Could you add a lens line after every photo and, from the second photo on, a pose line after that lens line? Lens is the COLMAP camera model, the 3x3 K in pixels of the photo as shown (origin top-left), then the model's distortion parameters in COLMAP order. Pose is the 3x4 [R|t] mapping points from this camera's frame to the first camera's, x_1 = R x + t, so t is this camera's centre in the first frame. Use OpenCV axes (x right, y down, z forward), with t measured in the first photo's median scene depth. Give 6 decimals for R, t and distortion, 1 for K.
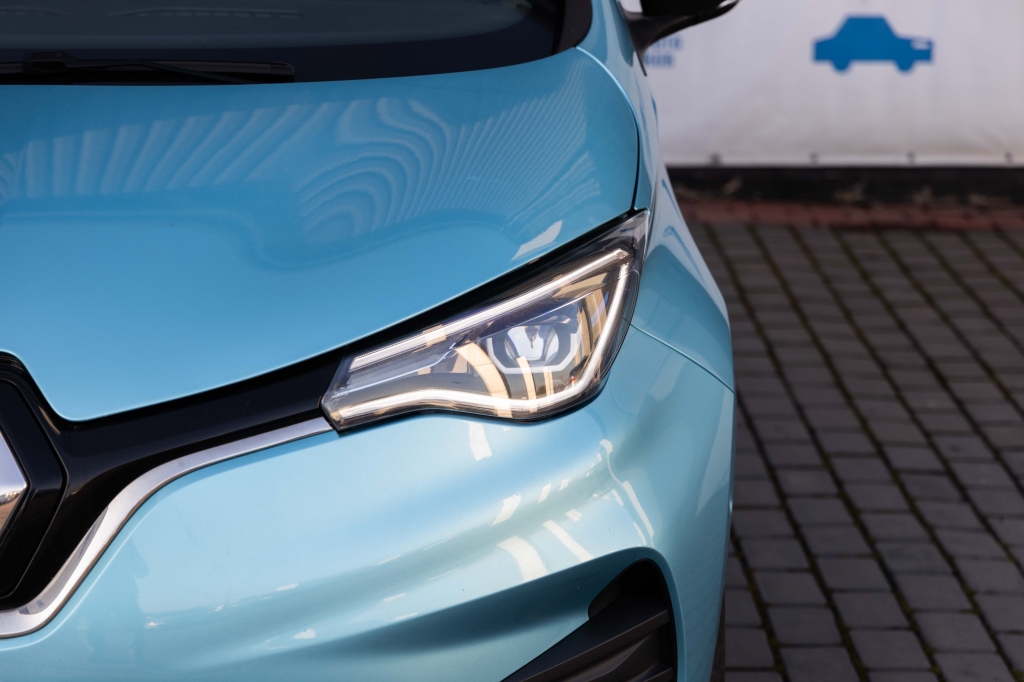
lens RADIAL K [[2681.5, 0, 514.2], [0, 2681.5, 339.6], [0, 0, 1]] dist [0.073961, 0.000000]
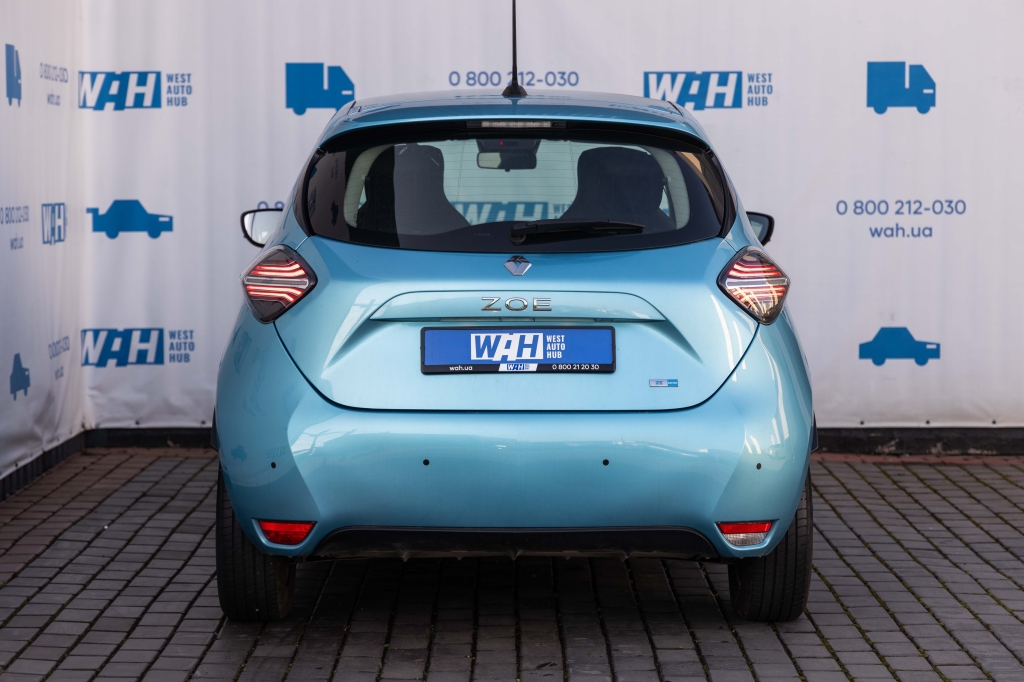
lens RADIAL K [[2681.5, 0, 520.4], [0, 2681.5, 338.8], [0, 0, 1]] dist [0.073961, 0.000000]
pose [[0.999711, -0.007232, -0.022932, -0.049488], [0.003427, 0.986815, -0.161814, 0.146079], [0.023800, 0.161688, 0.986555, -0.551560]]
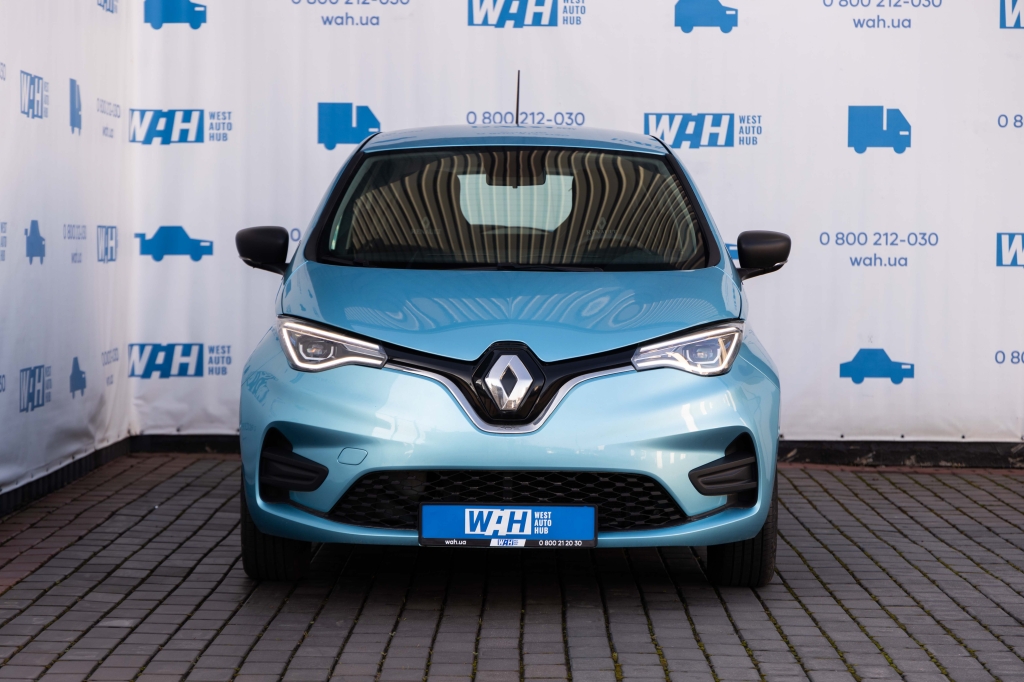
lens RADIAL K [[2681.5, 0, 505.6], [0, 2681.5, 345.4], [0, 0, 1]] dist [0.073961, 0.000000]
pose [[0.999453, 0.001635, -0.033032, -0.043519], [-0.007777, 0.982394, -0.186659, 0.211273], [0.032146, 0.186814, 0.981869, -0.701845]]
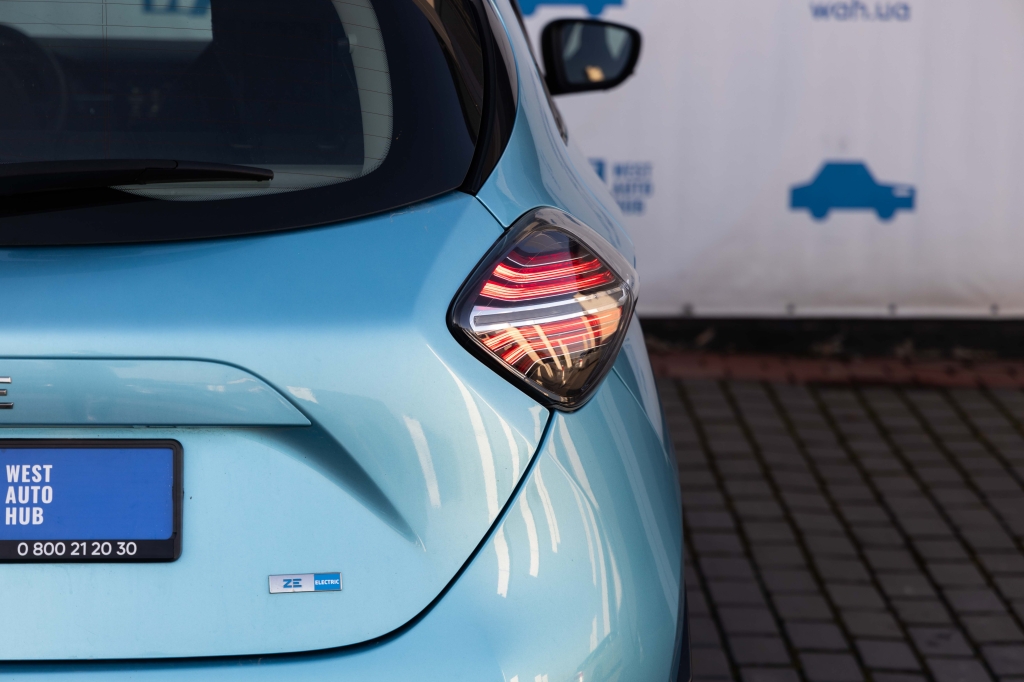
lens RADIAL K [[2722.2, 0, 507.7], [0, 2722.2, 345.1], [0, 0, 1]] dist [0.091802, 0.000000]
pose [[0.999982, 0.005819, 0.001700, 0.010746], [-0.005751, 0.999293, -0.037154, -0.020996], [-0.001915, 0.037144, 0.999308, 0.035633]]
